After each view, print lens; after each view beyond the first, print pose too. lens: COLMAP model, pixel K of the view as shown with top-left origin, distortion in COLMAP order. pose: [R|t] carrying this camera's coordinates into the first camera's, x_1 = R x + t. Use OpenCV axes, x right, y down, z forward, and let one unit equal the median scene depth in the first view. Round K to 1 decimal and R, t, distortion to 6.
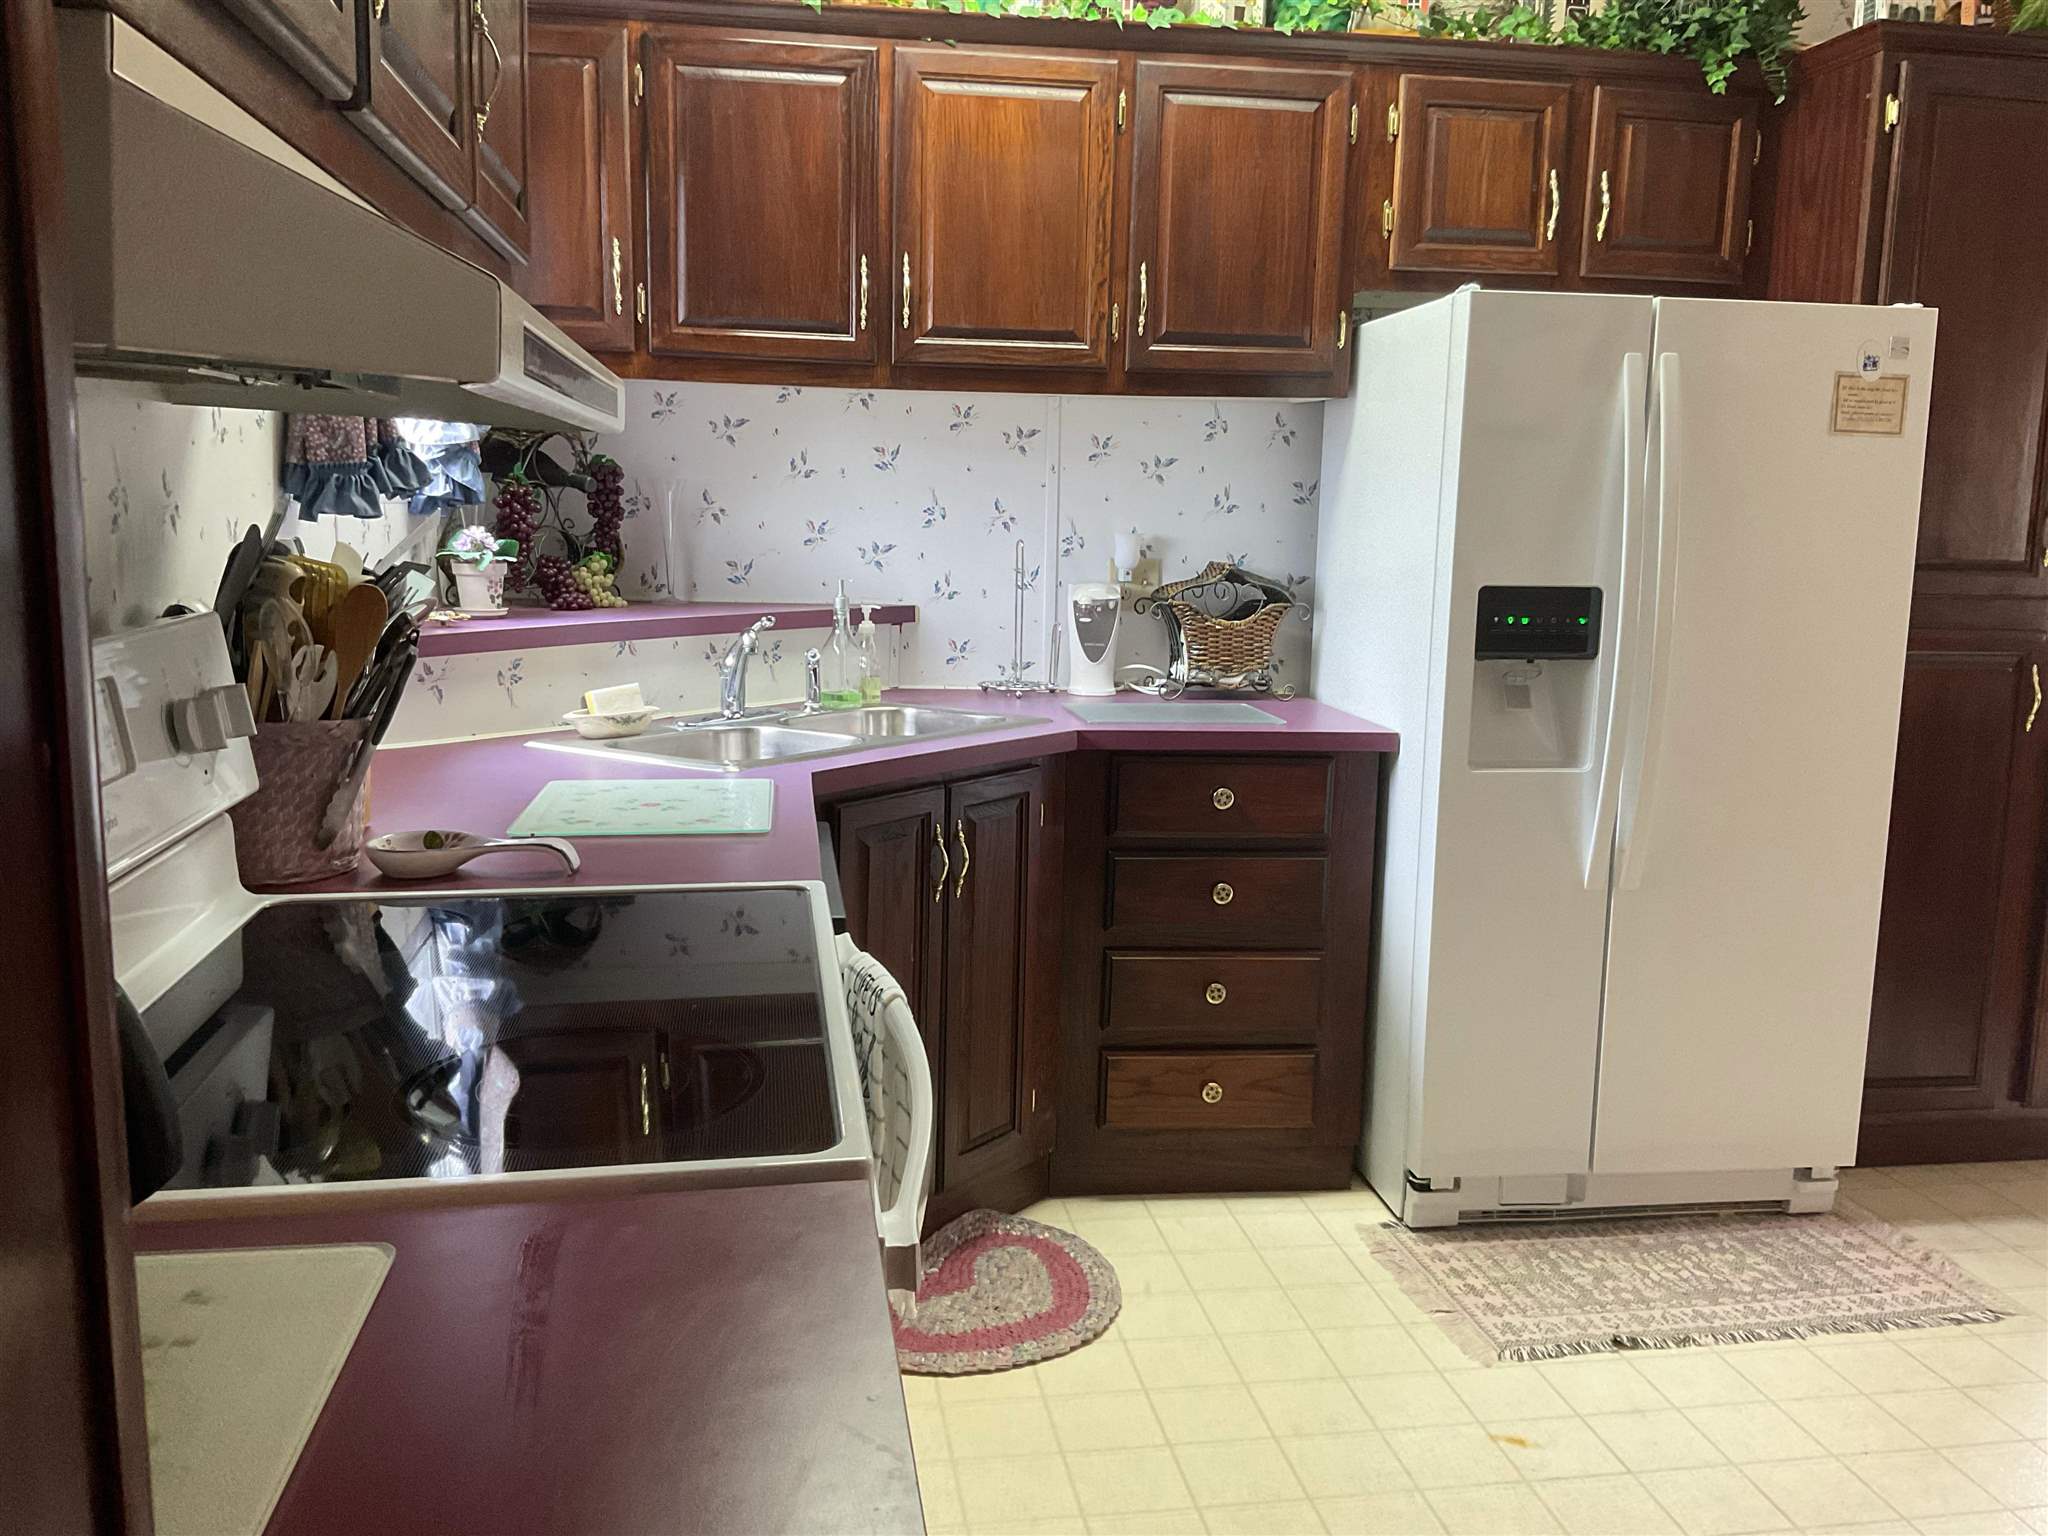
lens RADIAL K [[1696.2, 0, 1015.9], [0, 1696.2, 767.8], [0, 0, 1]] dist [0.057315, -0.104893]
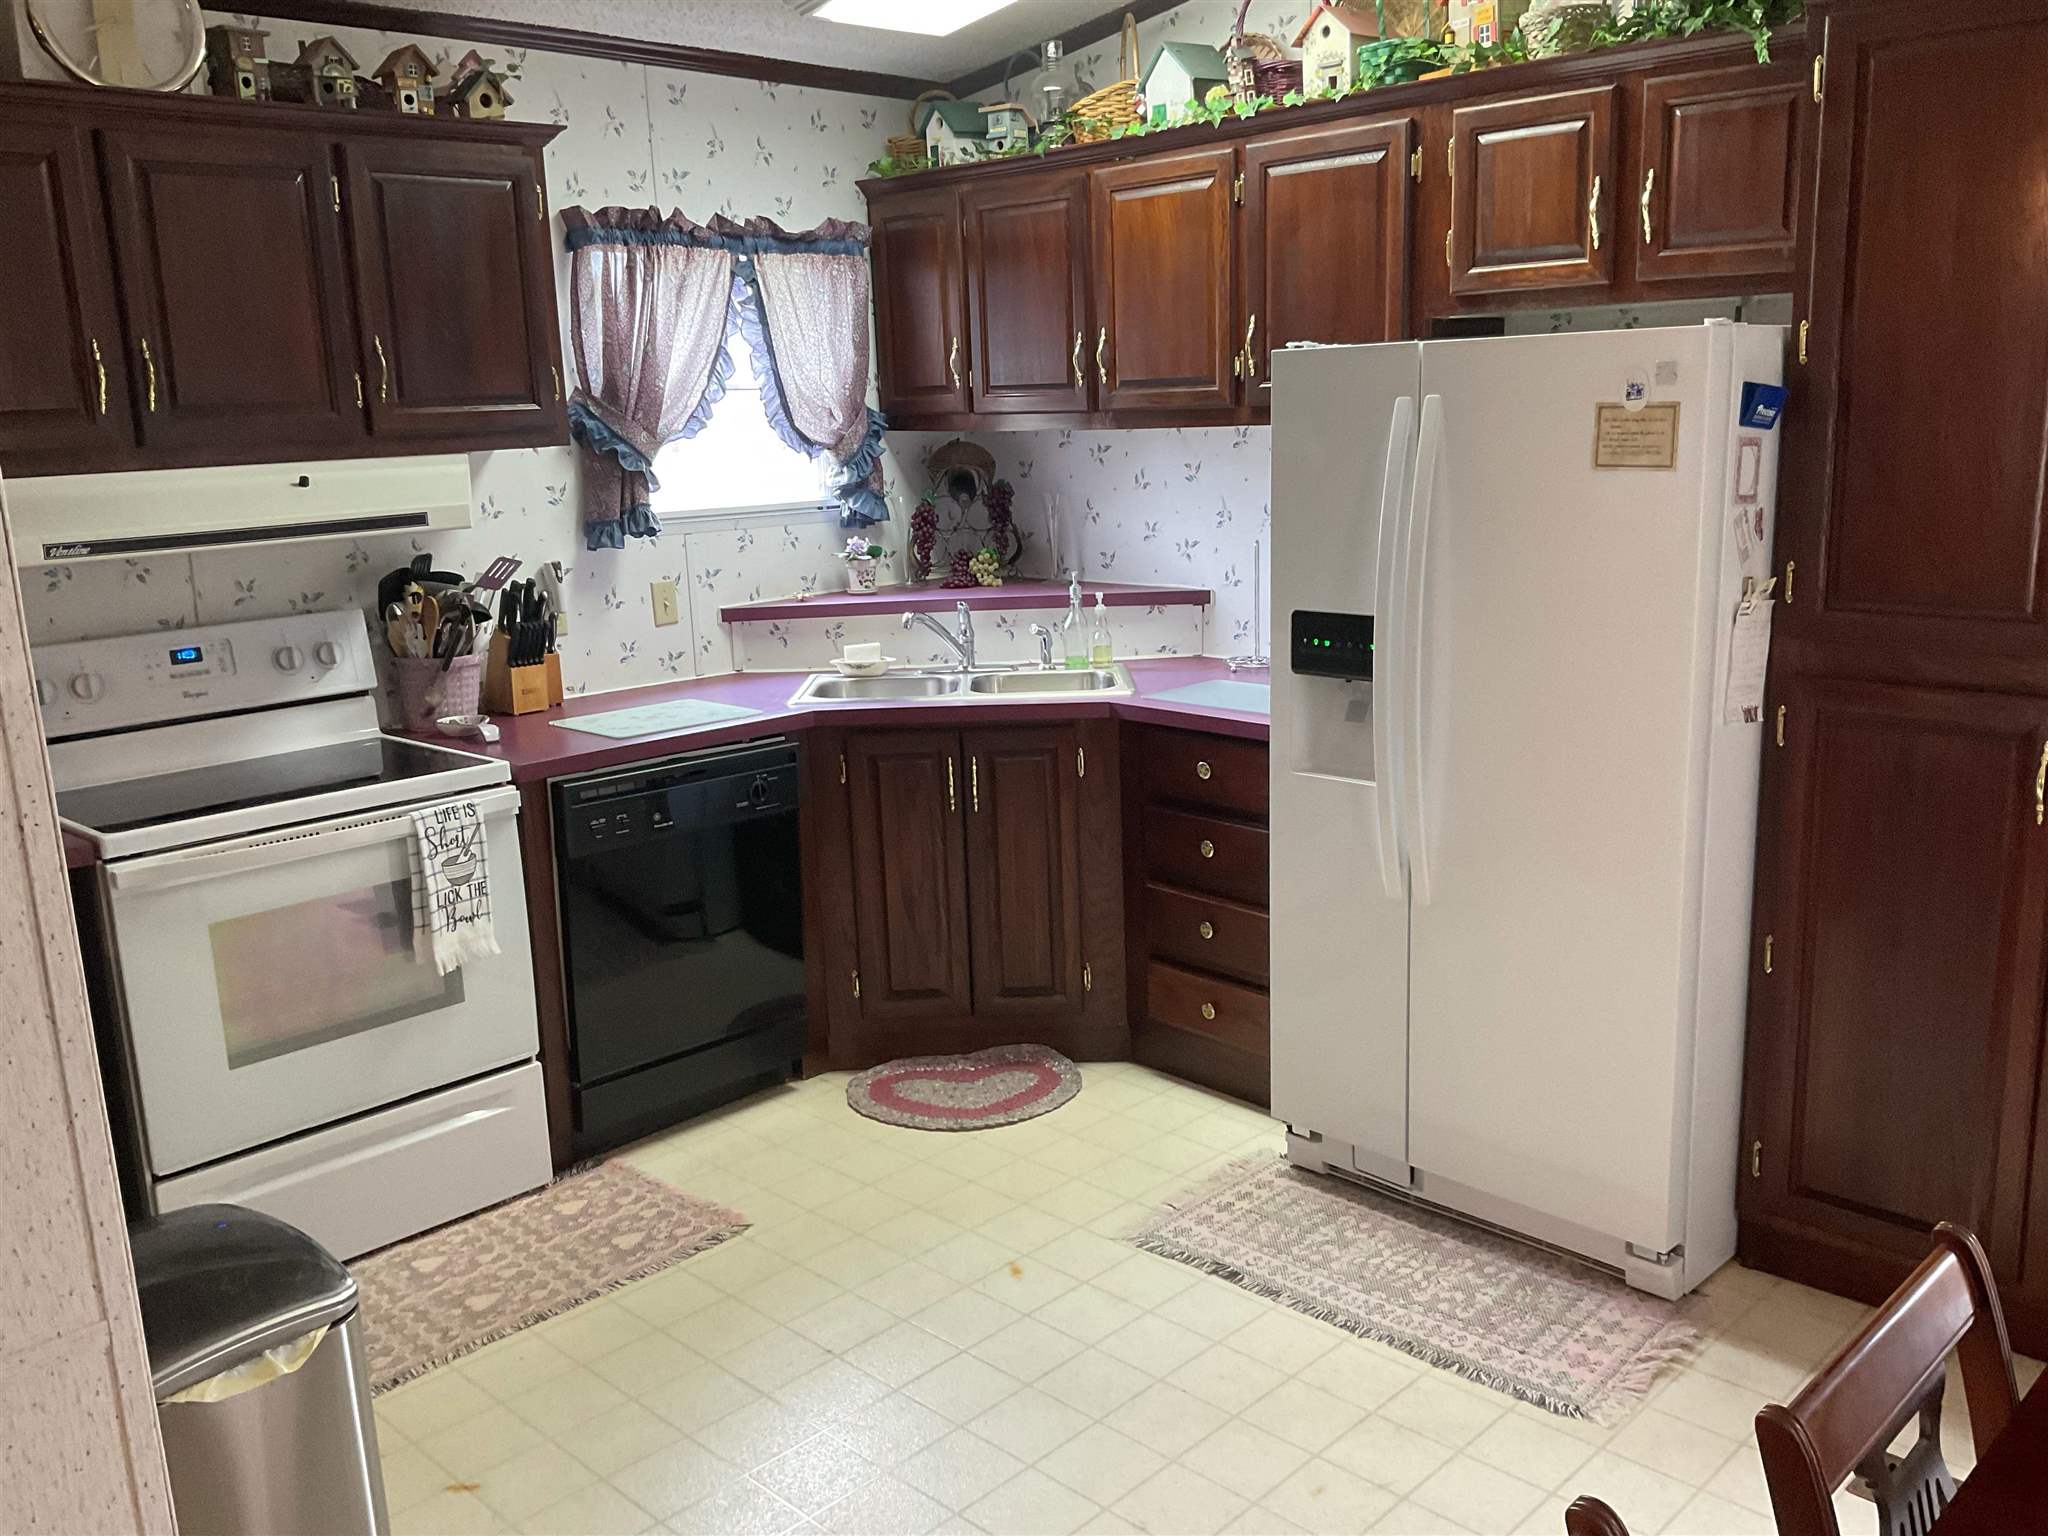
lens RADIAL K [[1696.2, 0, 1025.6], [0, 1696.2, 769.0], [0, 0, 1]] dist [0.057315, -0.104893]
pose [[0.593452, 0.130840, -0.794164, 1.043929], [-0.080339, 0.991400, 0.103301, -0.101010], [0.800850, 0.002499, 0.598860, 0.178493]]
